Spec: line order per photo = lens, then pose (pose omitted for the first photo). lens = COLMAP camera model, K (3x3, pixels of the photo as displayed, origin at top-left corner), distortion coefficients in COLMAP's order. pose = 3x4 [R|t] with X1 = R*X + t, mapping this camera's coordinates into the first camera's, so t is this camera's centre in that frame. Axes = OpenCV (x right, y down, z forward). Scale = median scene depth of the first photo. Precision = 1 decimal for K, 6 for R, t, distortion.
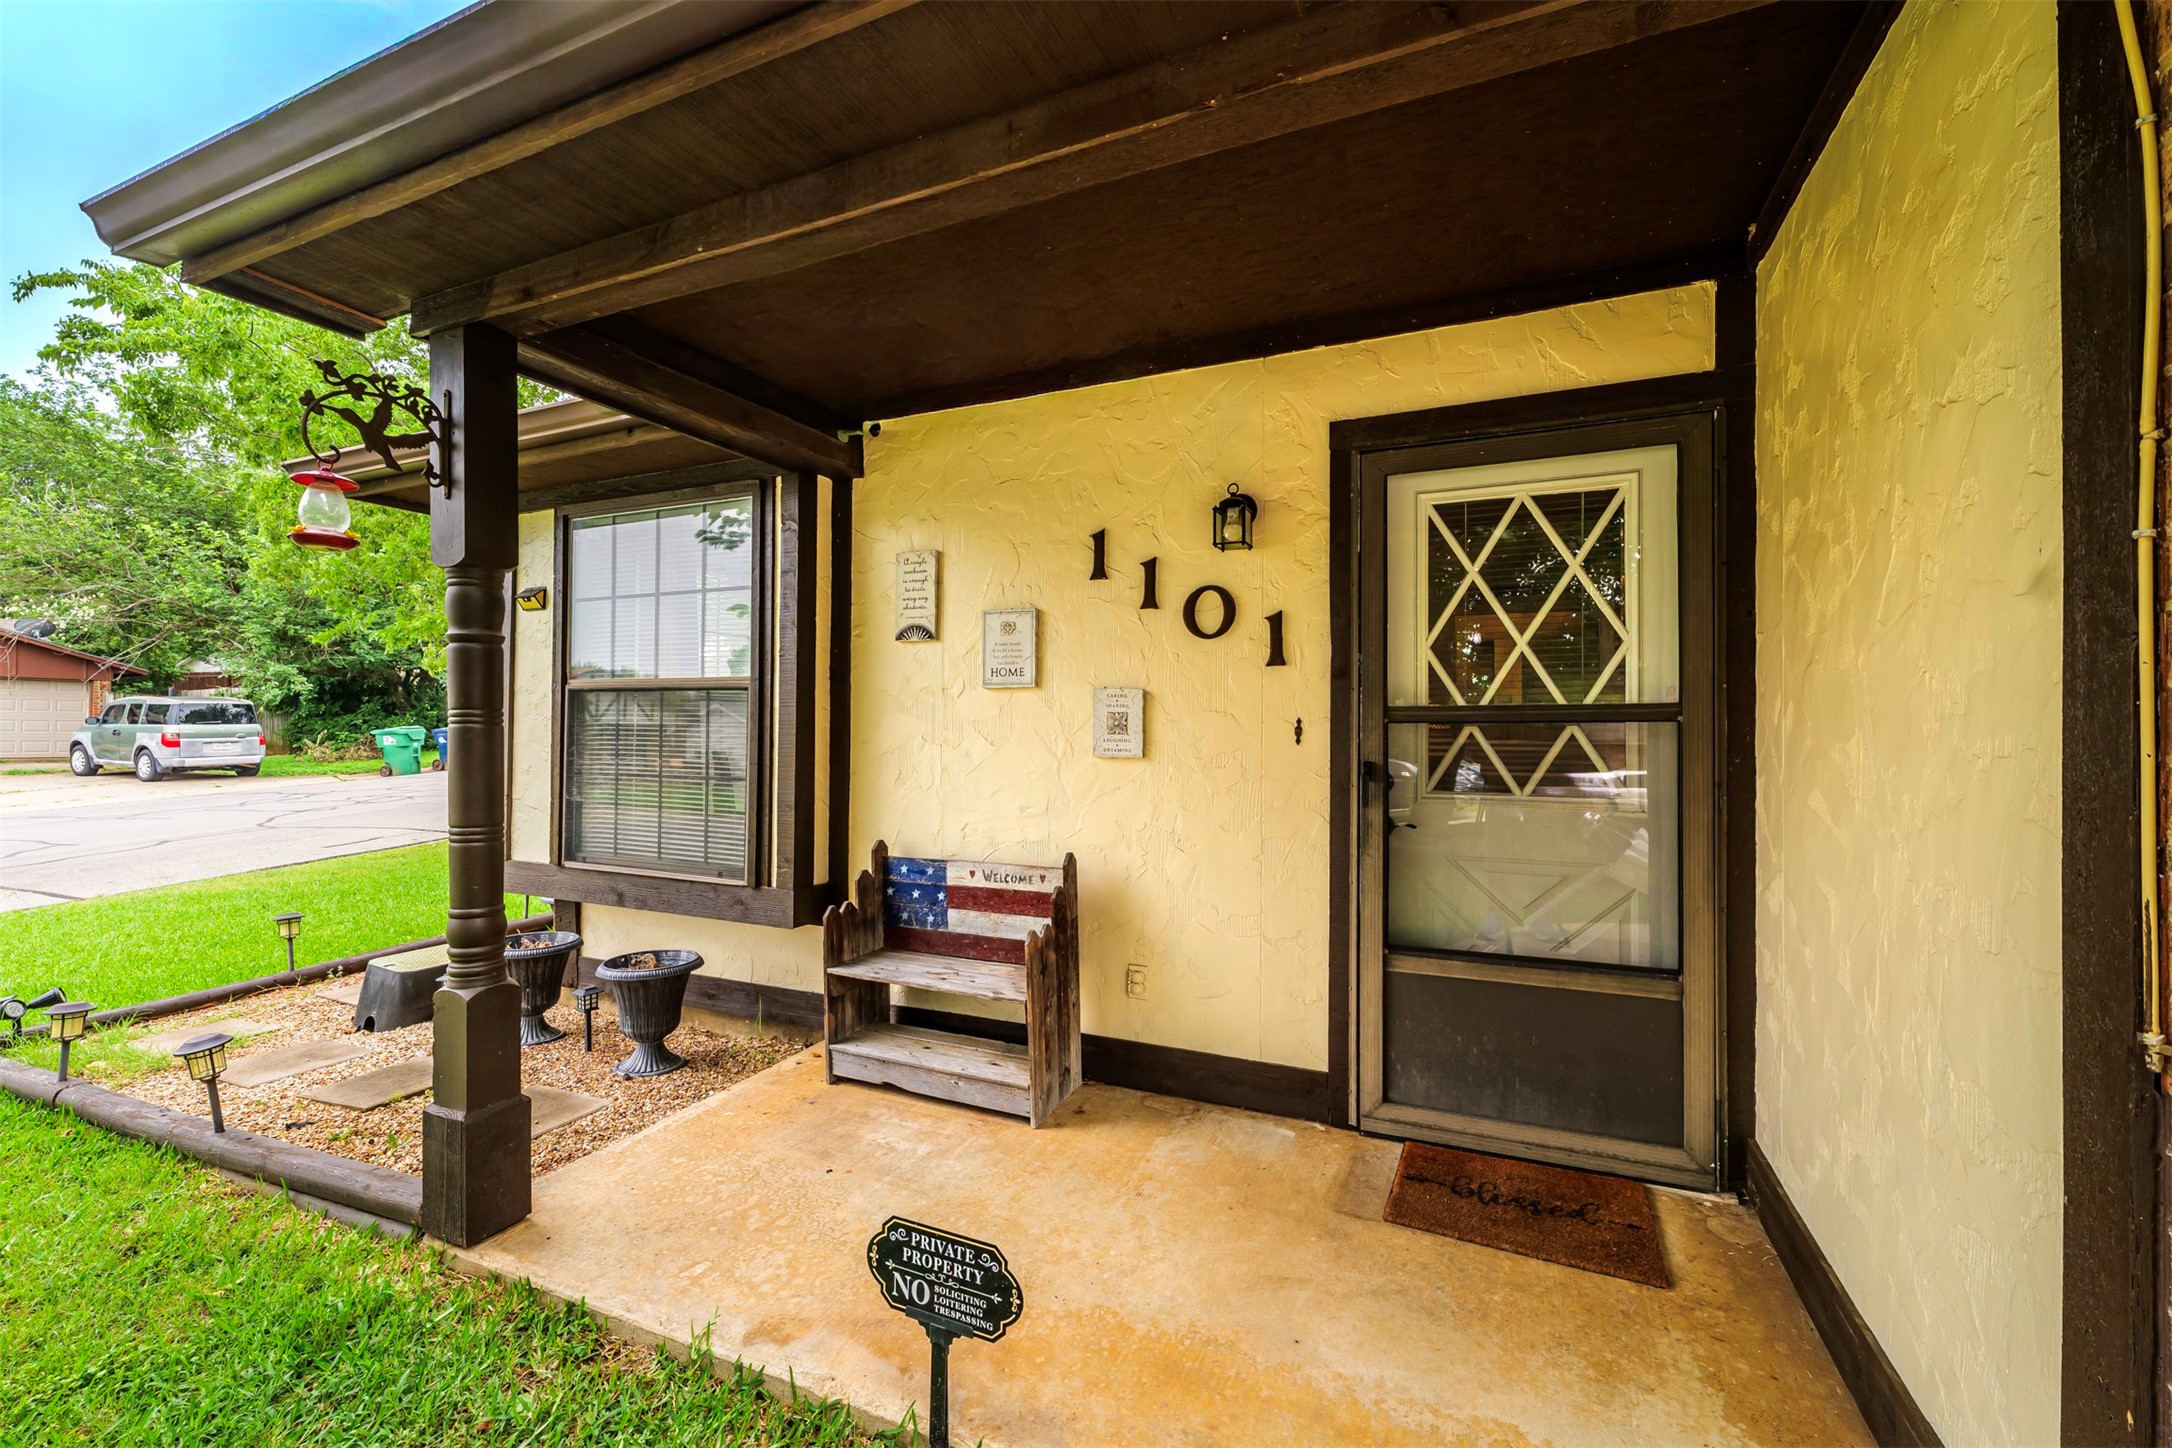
lens RADIAL K [[898.8, 0, 1110.2], [0, 898.8, 725.9], [0, 0, 1]] dist [0.000224, -0.000163]
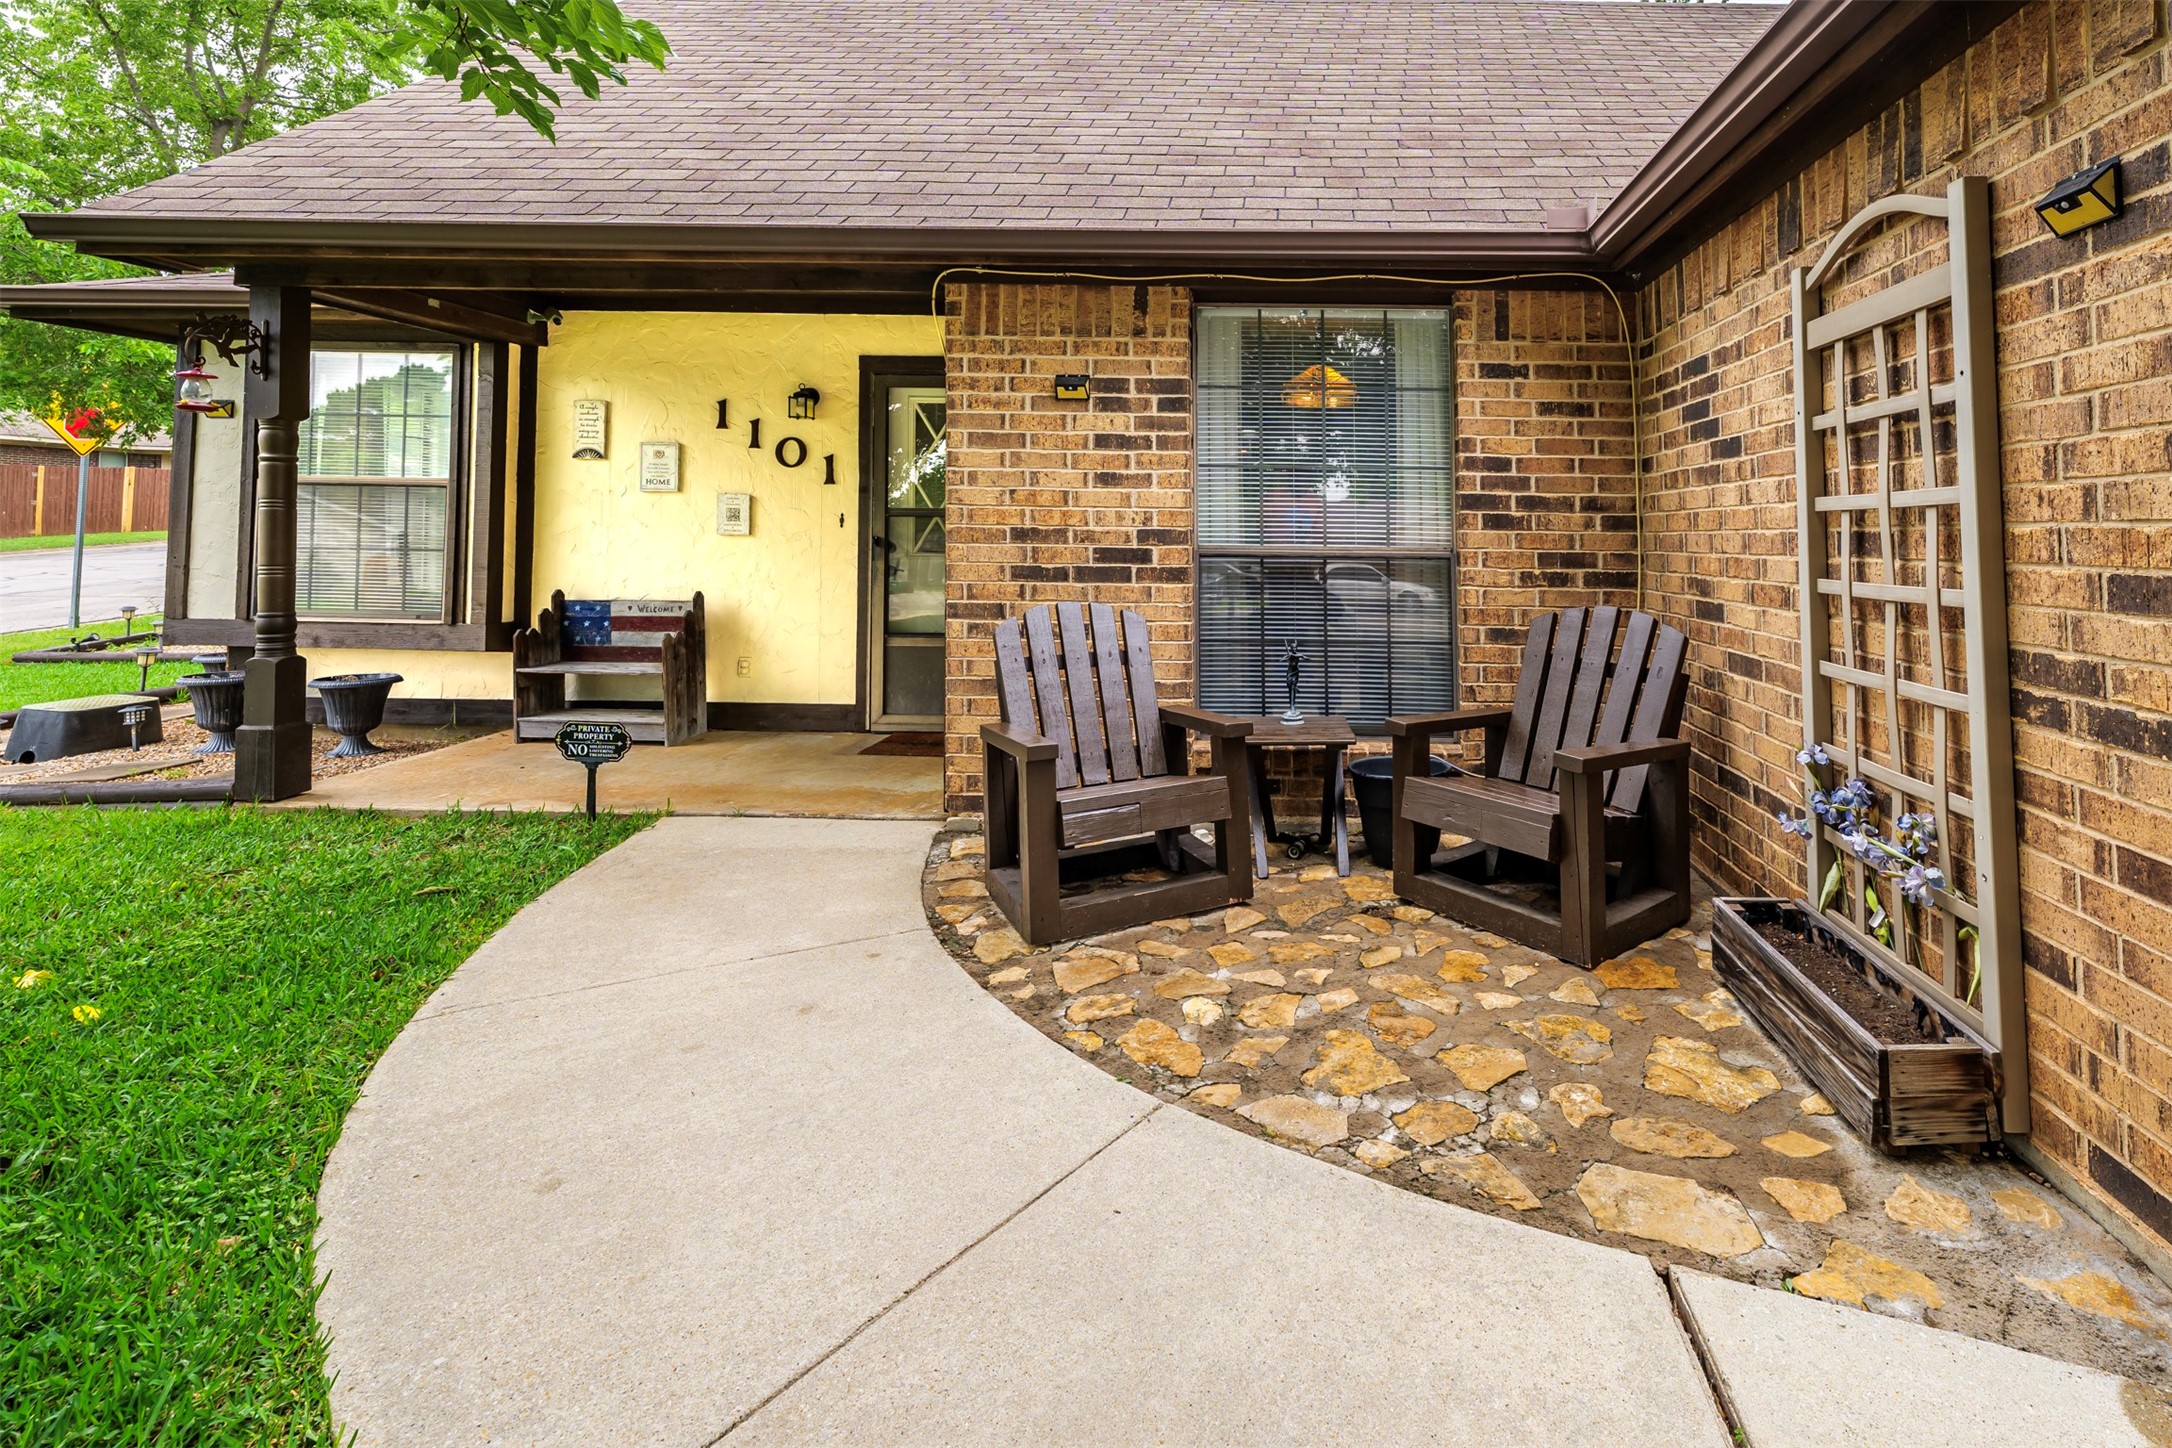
lens RADIAL K [[935.4, 0, 1296.4], [0, 935.4, 527.6], [0, 0, 1]] dist [-0.002263, 0.000016]
pose [[0.910272, 0.010854, 0.413869, 0.241704], [-0.011150, 0.999936, -0.001701, 0.012382], [-0.413861, -0.003066, 0.910335, -1.024087]]
